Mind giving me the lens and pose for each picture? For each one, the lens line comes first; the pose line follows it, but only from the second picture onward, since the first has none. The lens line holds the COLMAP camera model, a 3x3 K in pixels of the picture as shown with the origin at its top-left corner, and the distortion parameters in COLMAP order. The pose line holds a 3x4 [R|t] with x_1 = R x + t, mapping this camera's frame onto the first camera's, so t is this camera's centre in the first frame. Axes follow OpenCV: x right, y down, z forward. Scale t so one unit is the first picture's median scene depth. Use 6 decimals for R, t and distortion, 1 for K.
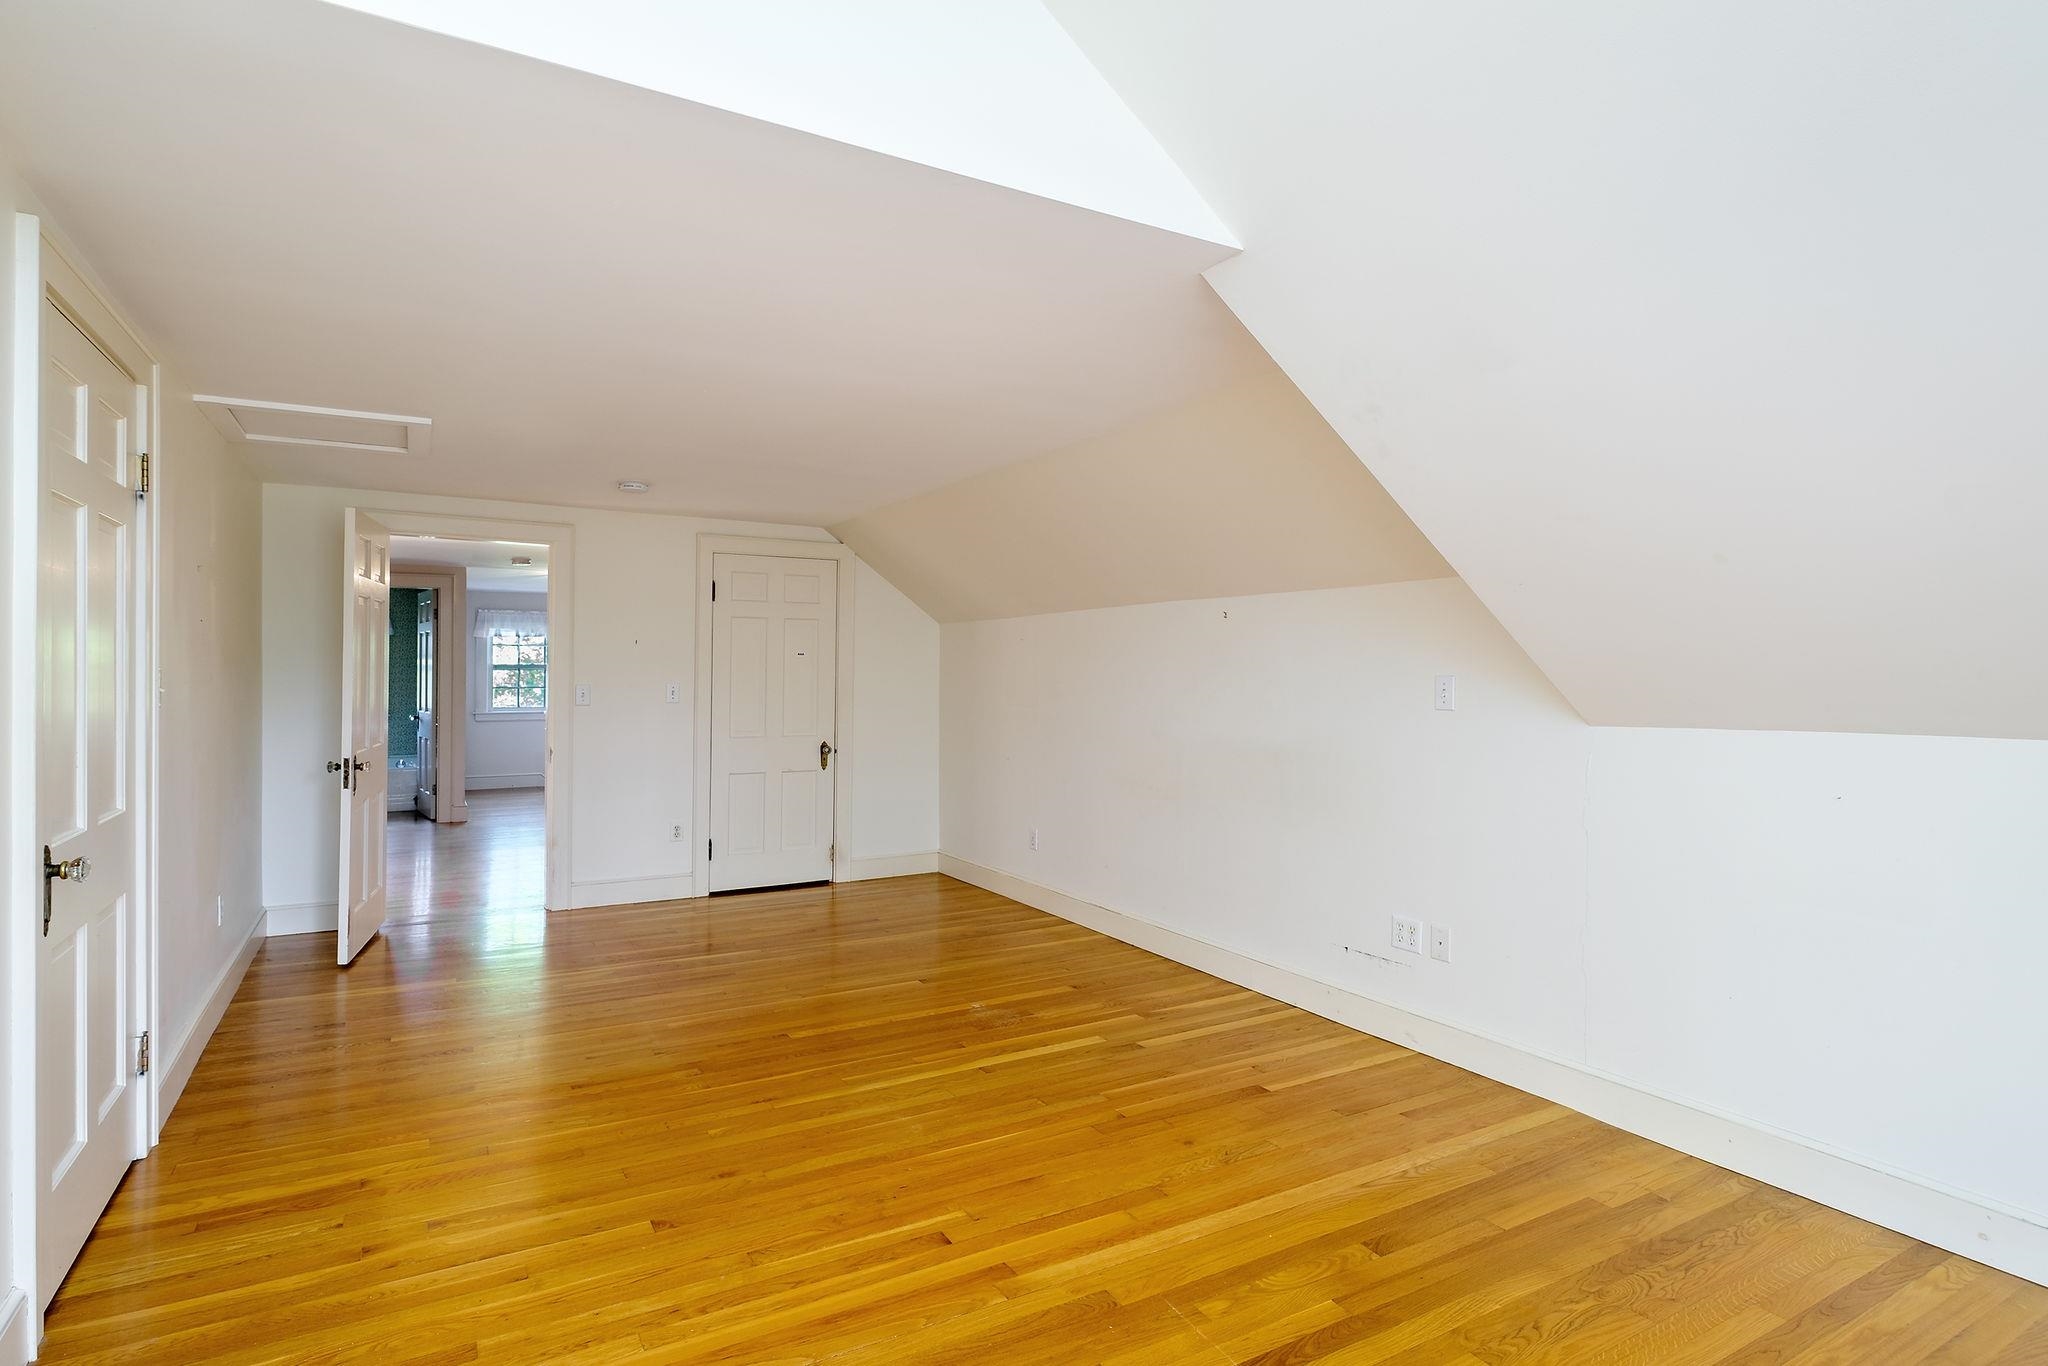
lens RADIAL K [[1051.0, 0, 1024.0], [0, 1051.0, 683.0], [0, 0, 1]] dist [-0.001282, -0.001093]
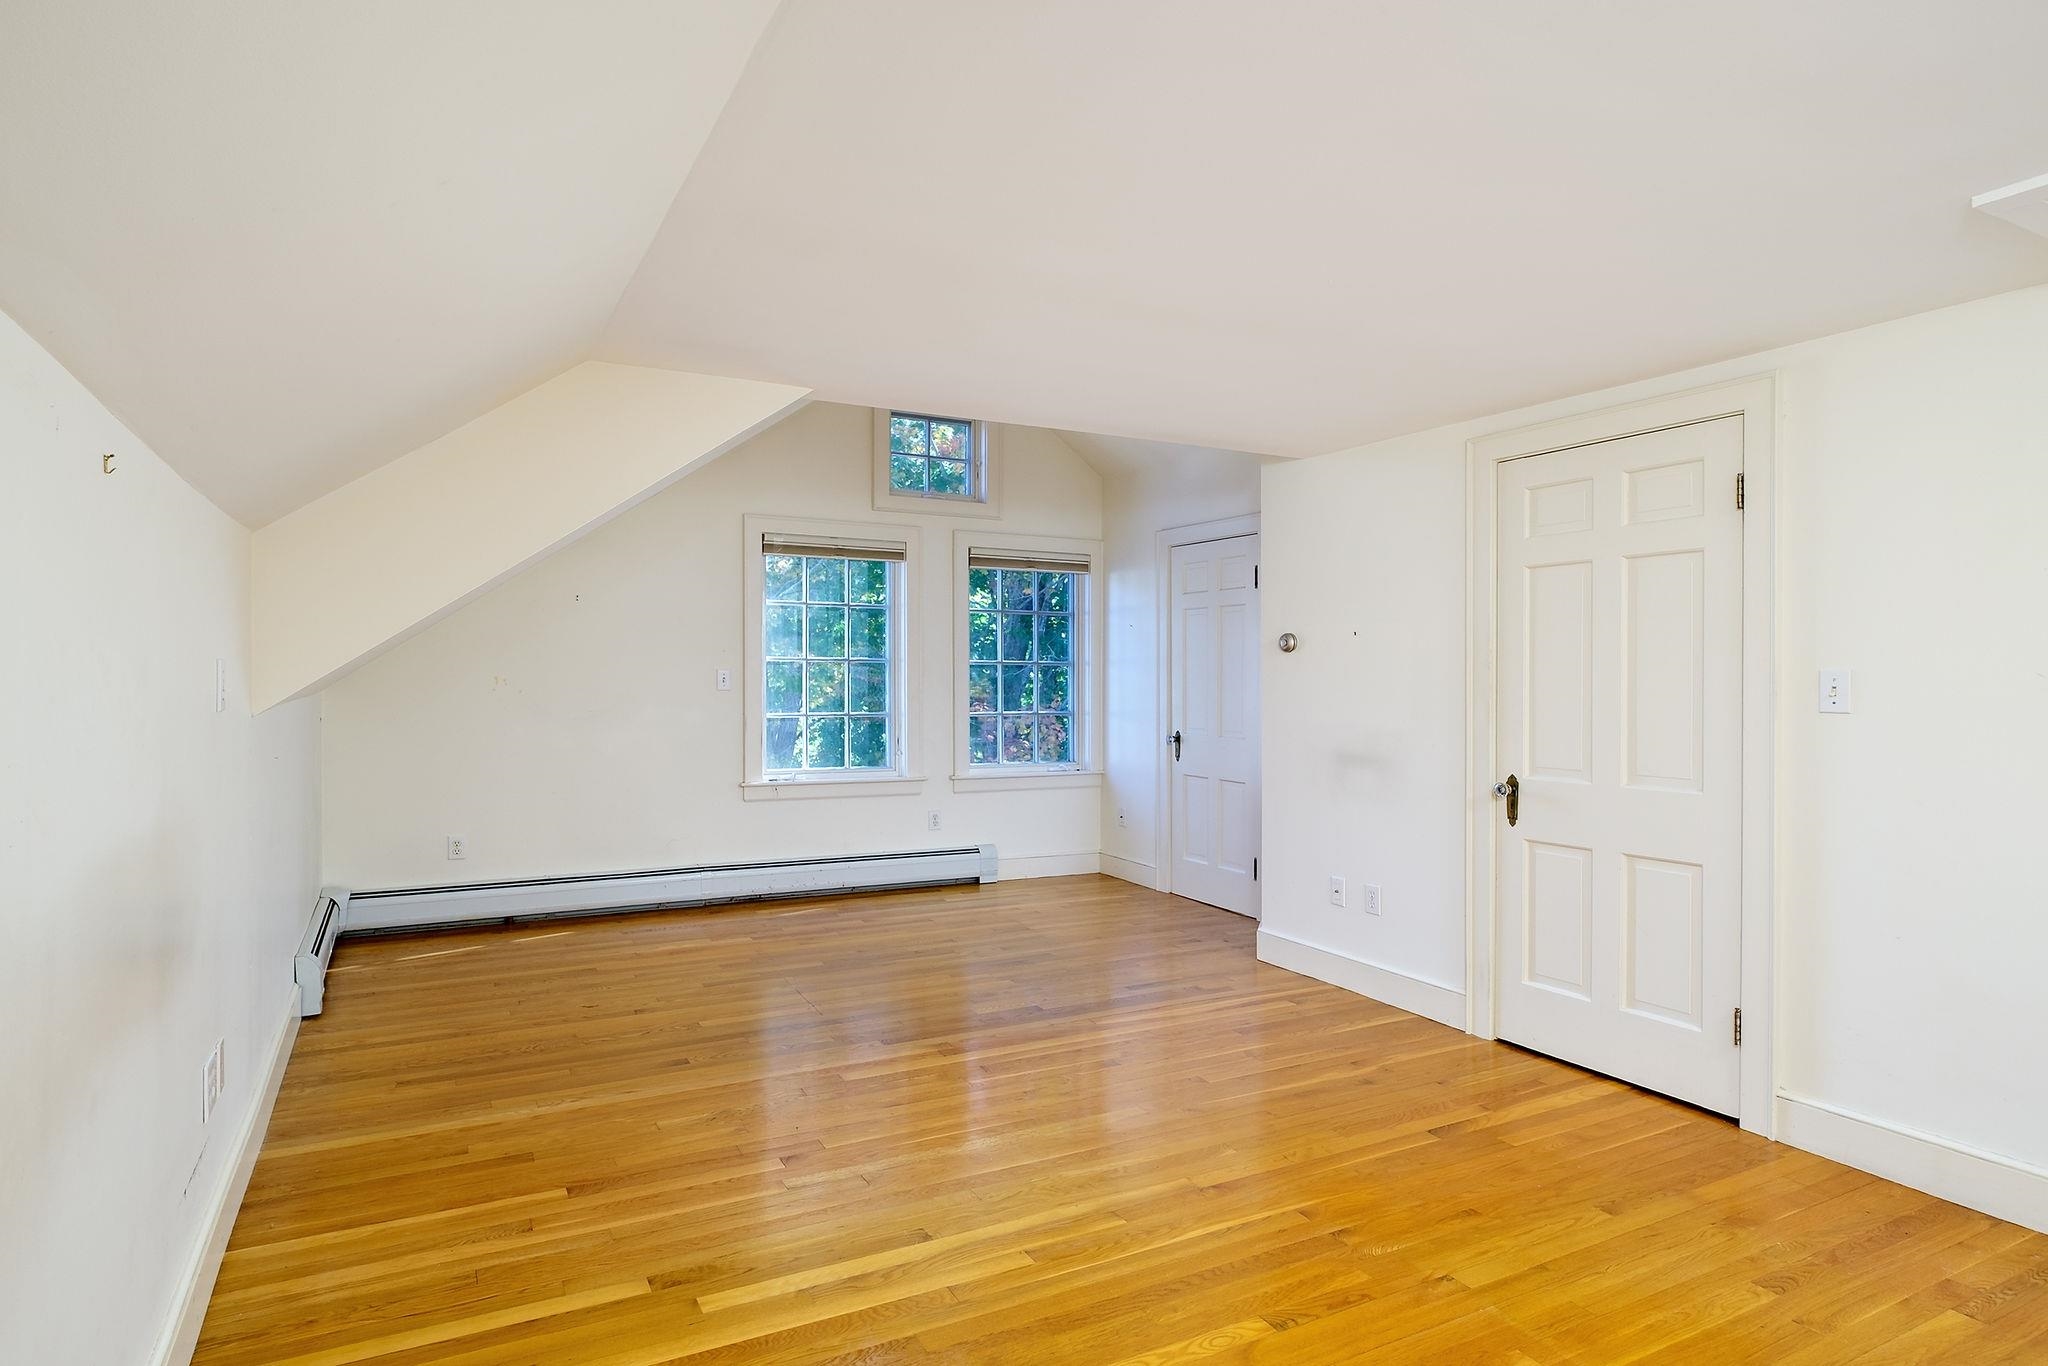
lens RADIAL K [[1051.0, 0, 1024.0], [0, 1051.0, 683.0], [0, 0, 1]] dist [-0.001282, -0.001093]
pose [[-0.999110, -0.014121, 0.039750, -0.163077], [-0.013500, 0.999783, 0.015844, -0.004175], [-0.039965, 0.015293, -0.999084, 2.223420]]
